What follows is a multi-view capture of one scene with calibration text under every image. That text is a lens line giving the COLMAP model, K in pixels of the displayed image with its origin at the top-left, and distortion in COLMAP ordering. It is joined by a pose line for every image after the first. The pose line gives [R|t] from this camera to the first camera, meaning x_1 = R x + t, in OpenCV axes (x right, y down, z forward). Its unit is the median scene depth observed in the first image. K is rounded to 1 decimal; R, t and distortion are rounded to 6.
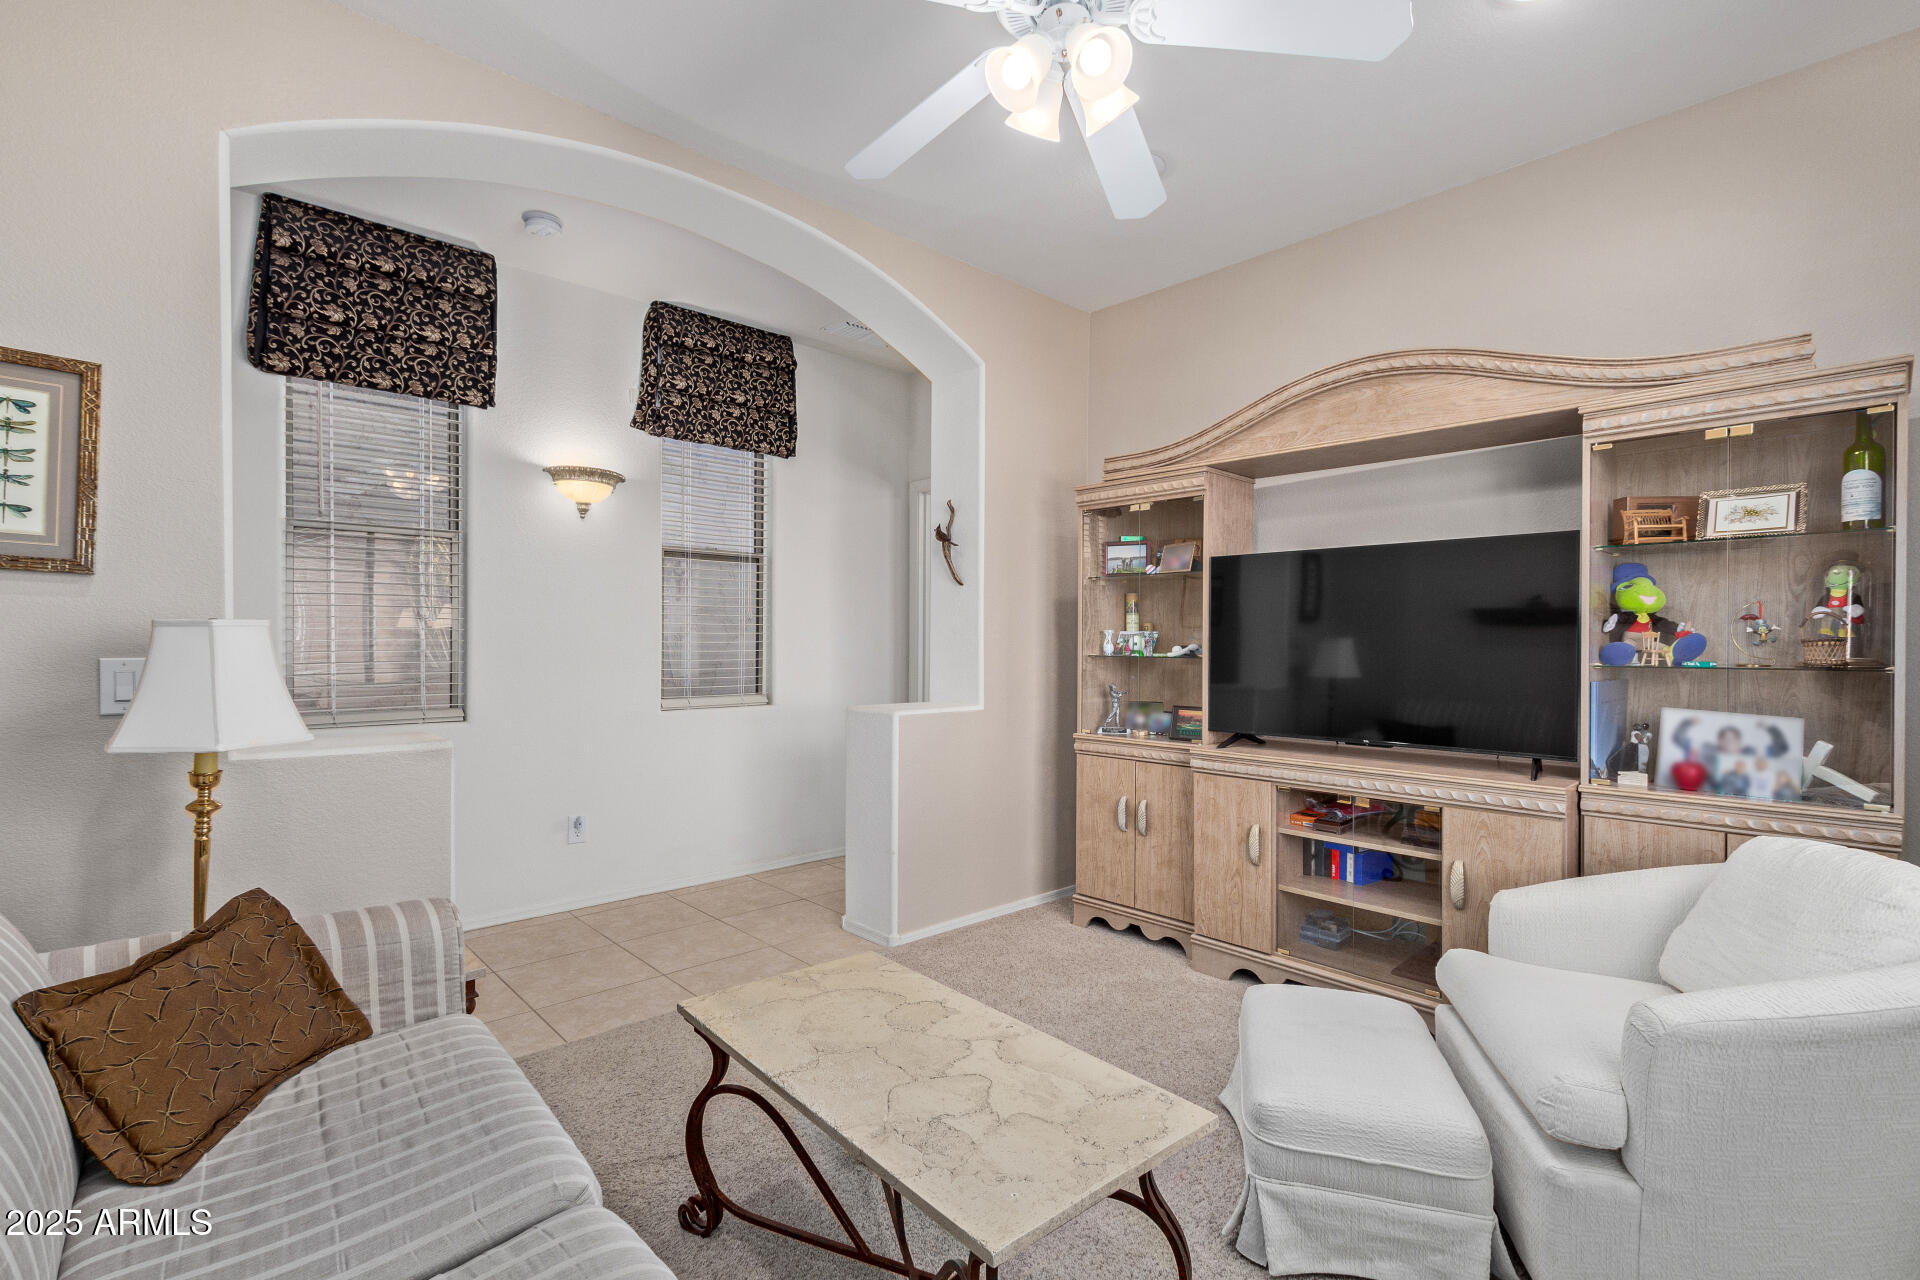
lens RADIAL K [[876.1, 0, 951.1], [0, 876.1, 642.3], [0, 0, 1]] dist [0.004326, 0.000171]
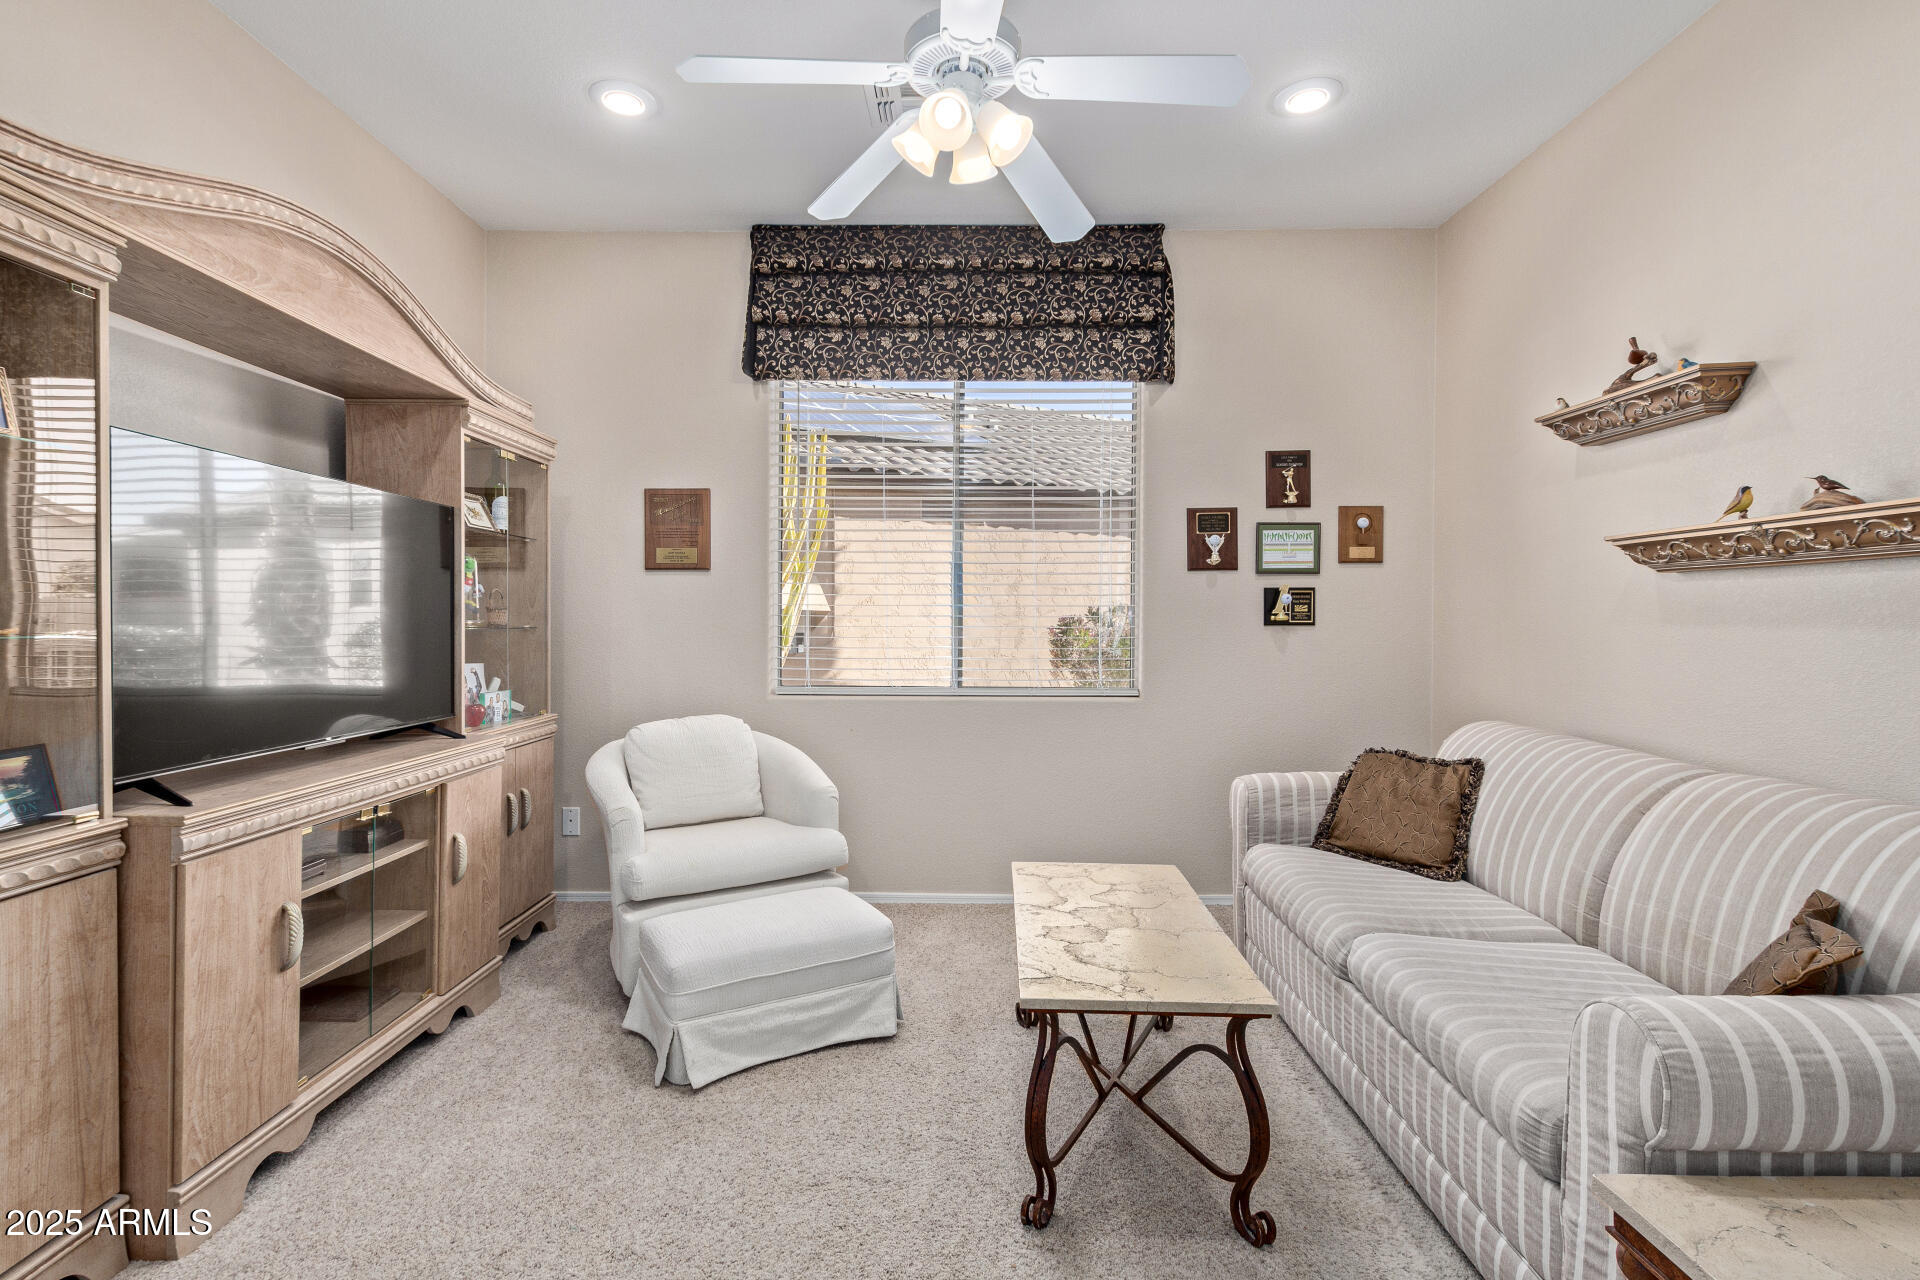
lens RADIAL K [[876.1, 0, 951.2], [0, 876.1, 622.8], [0, 0, 1]] dist [0.004326, 0.000171]
pose [[-0.728316, -0.008164, 0.685193, -0.460005], [-0.001736, 0.999948, 0.010069, 0.005639], [-0.685239, 0.006144, -0.728292, 1.277110]]
